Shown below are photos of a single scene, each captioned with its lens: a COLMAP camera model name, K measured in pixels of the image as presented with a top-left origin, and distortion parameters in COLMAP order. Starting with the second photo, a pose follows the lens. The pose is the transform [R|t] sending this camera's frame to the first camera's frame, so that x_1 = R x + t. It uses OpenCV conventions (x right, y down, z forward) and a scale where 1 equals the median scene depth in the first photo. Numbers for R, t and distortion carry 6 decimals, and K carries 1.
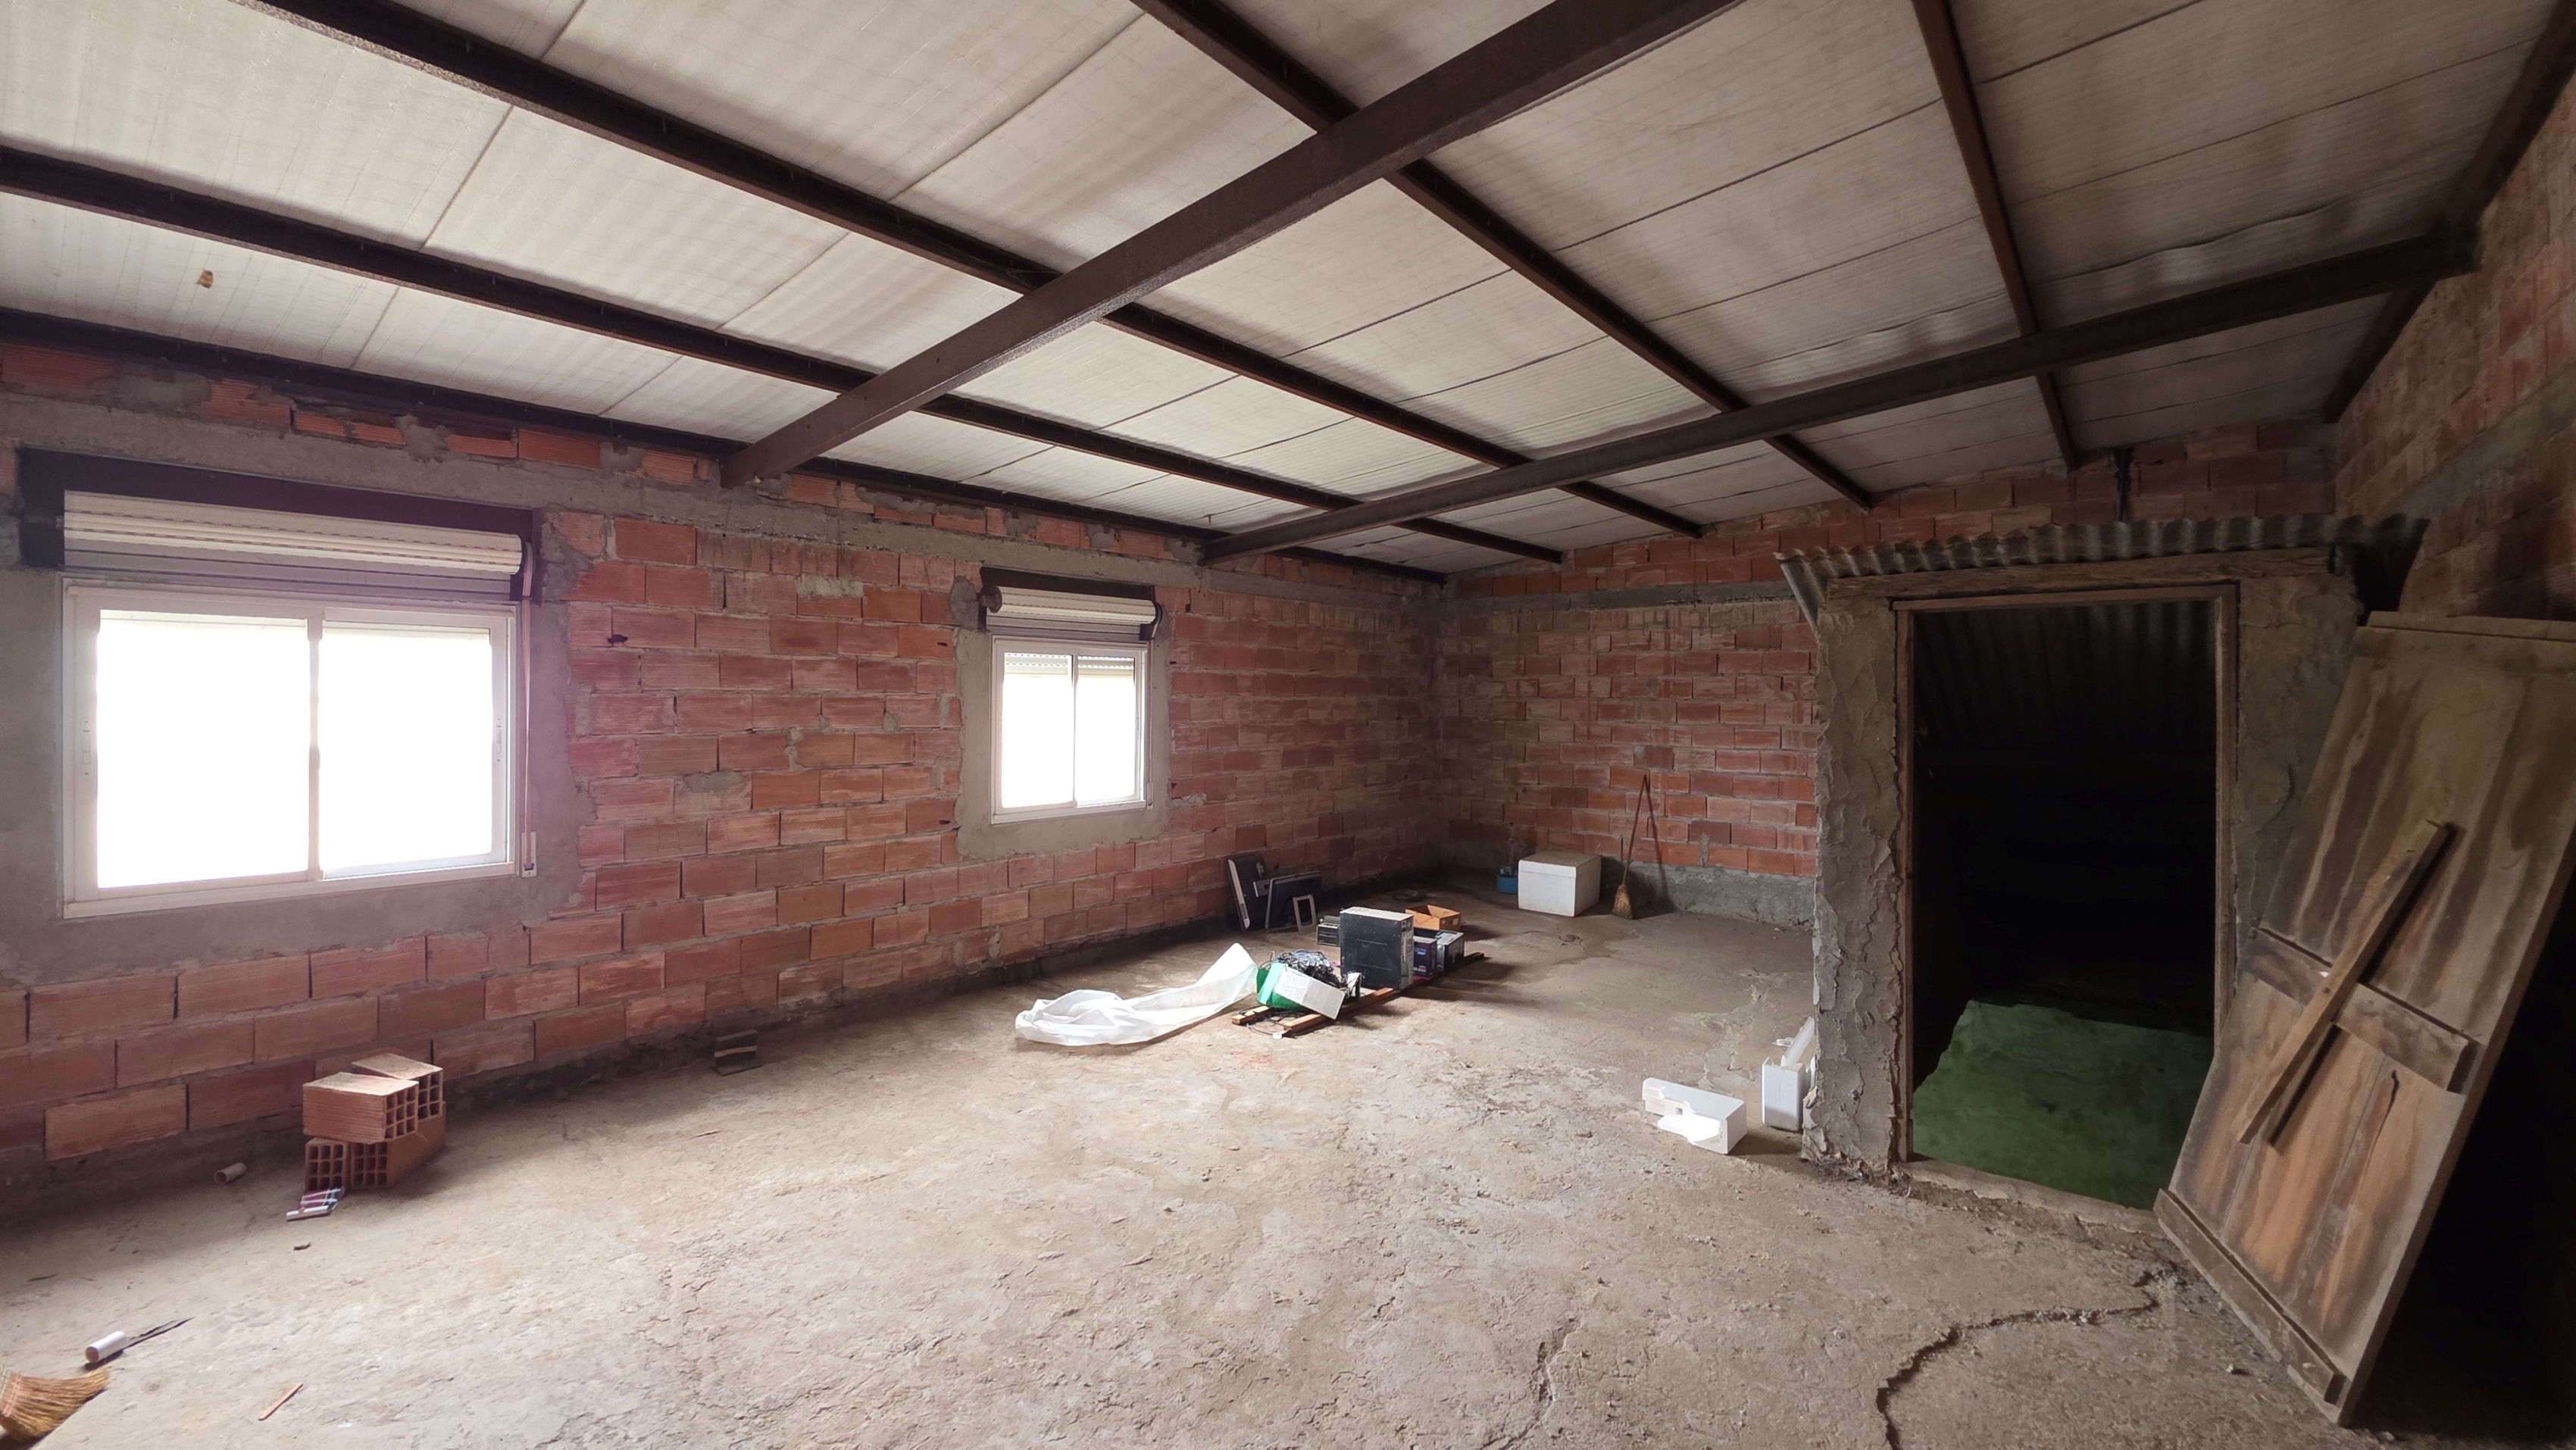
lens RADIAL K [[1026.9, 0, 1287.4], [0, 1026.9, 711.3], [0, 0, 1]] dist [0.011524, -0.007951]
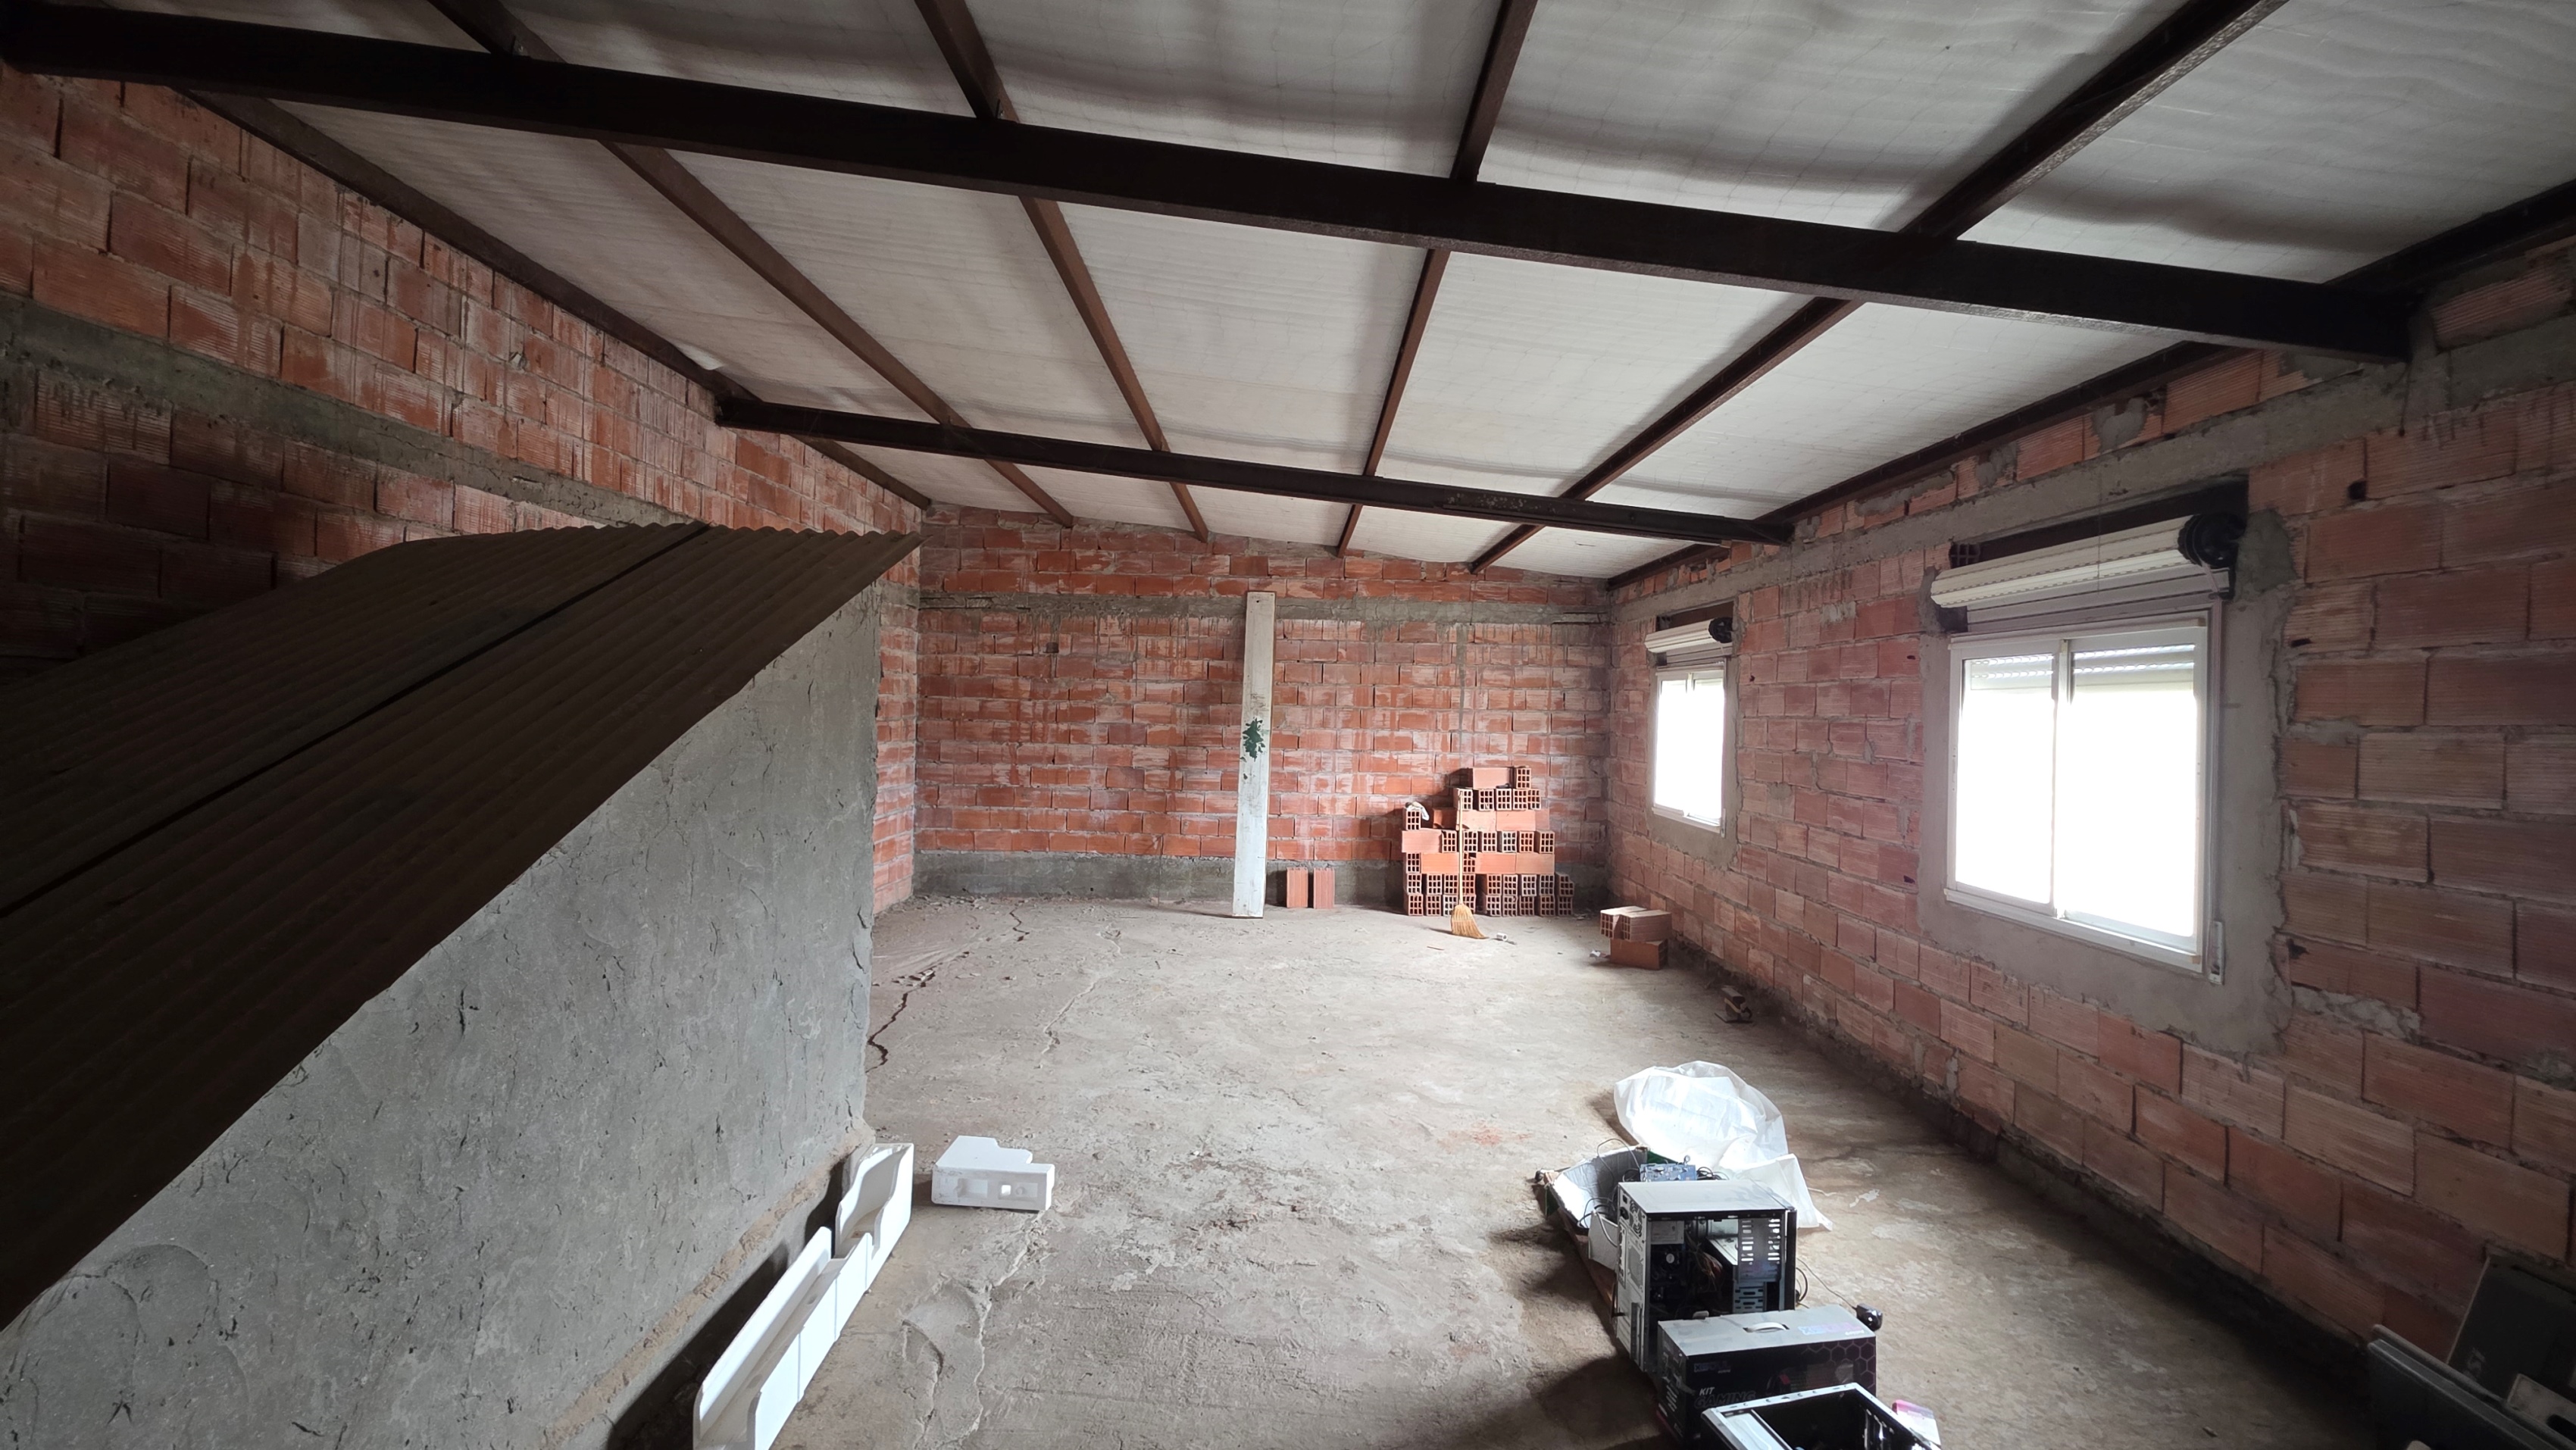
lens RADIAL K [[1026.9, 0, 1287.4], [0, 1026.9, 711.3], [0, 0, 1]] dist [0.011524, -0.007951]
pose [[-0.770434, -0.027541, -0.636925, 0.543909], [-0.042304, 0.999073, 0.007971, -0.008722], [0.636115, 0.033085, -0.770885, 1.288737]]
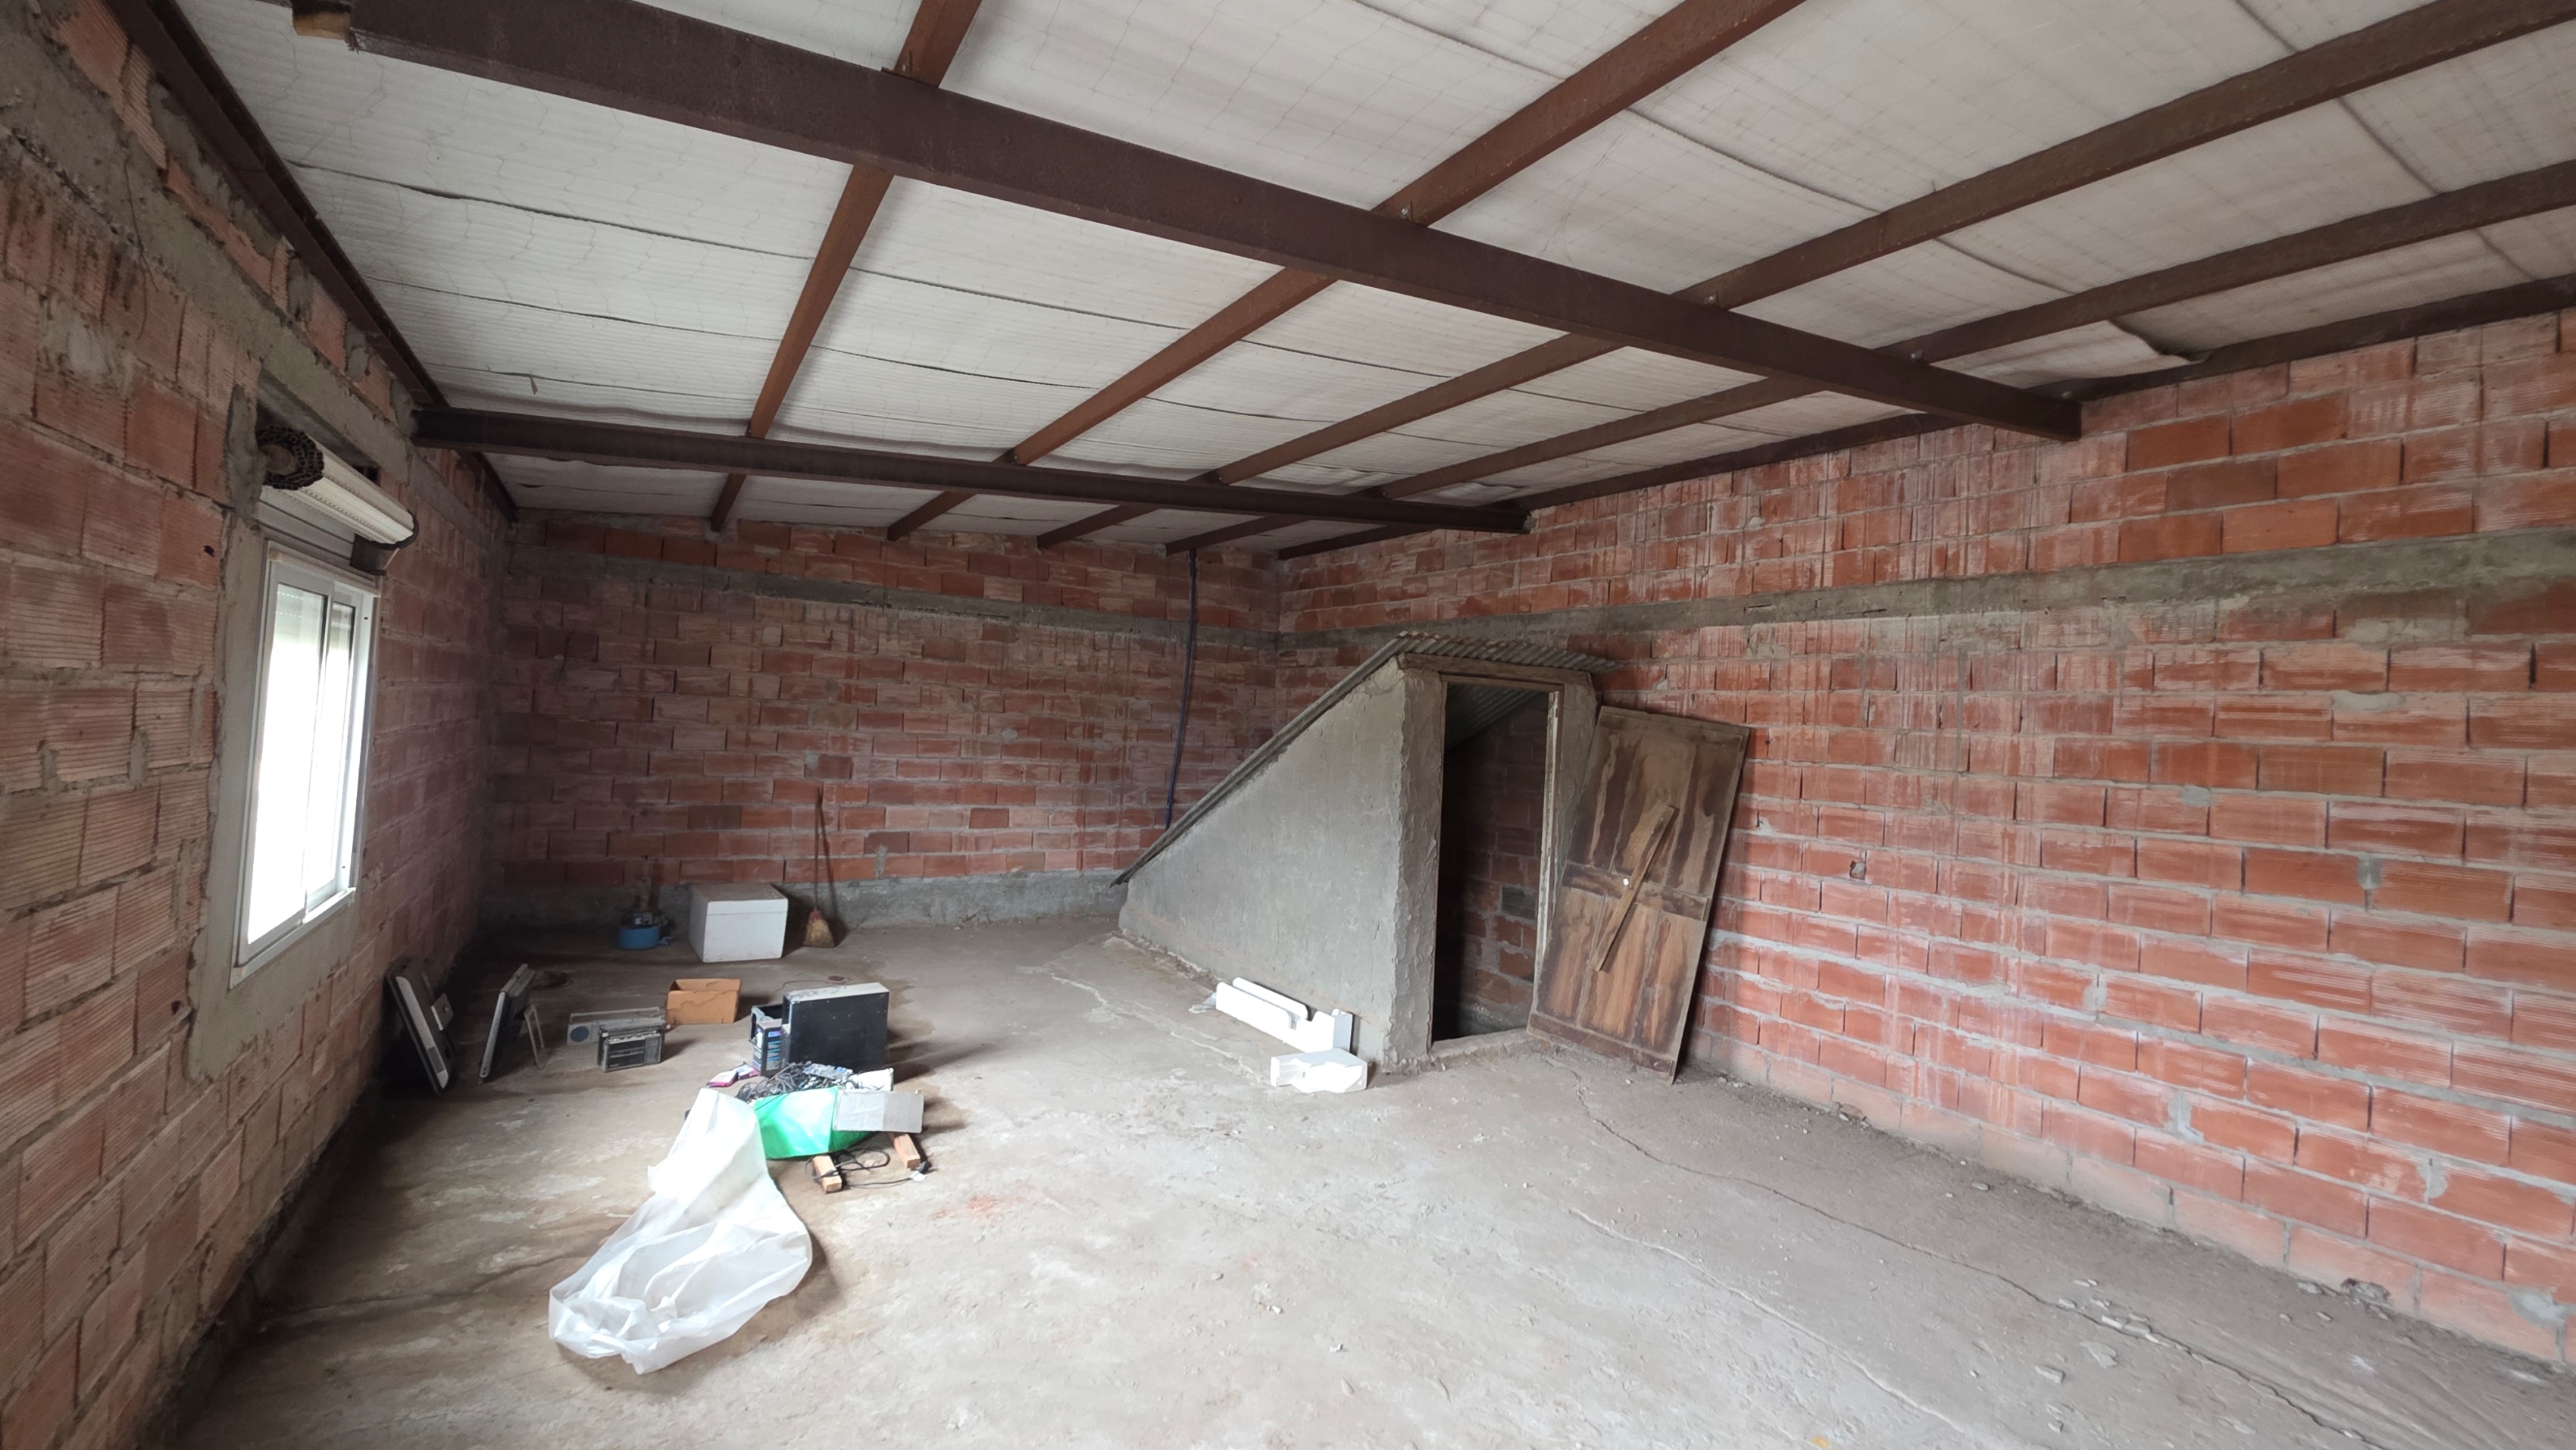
lens RADIAL K [[1026.9, 0, 1287.4], [0, 1026.9, 711.3], [0, 0, 1]] dist [0.011524, -0.007951]
pose [[0.309820, 0.024515, 0.950479, -0.568549], [-0.042287, 0.999034, -0.011983, -0.016423], [-0.949854, -0.036480, 0.310557, 0.478133]]
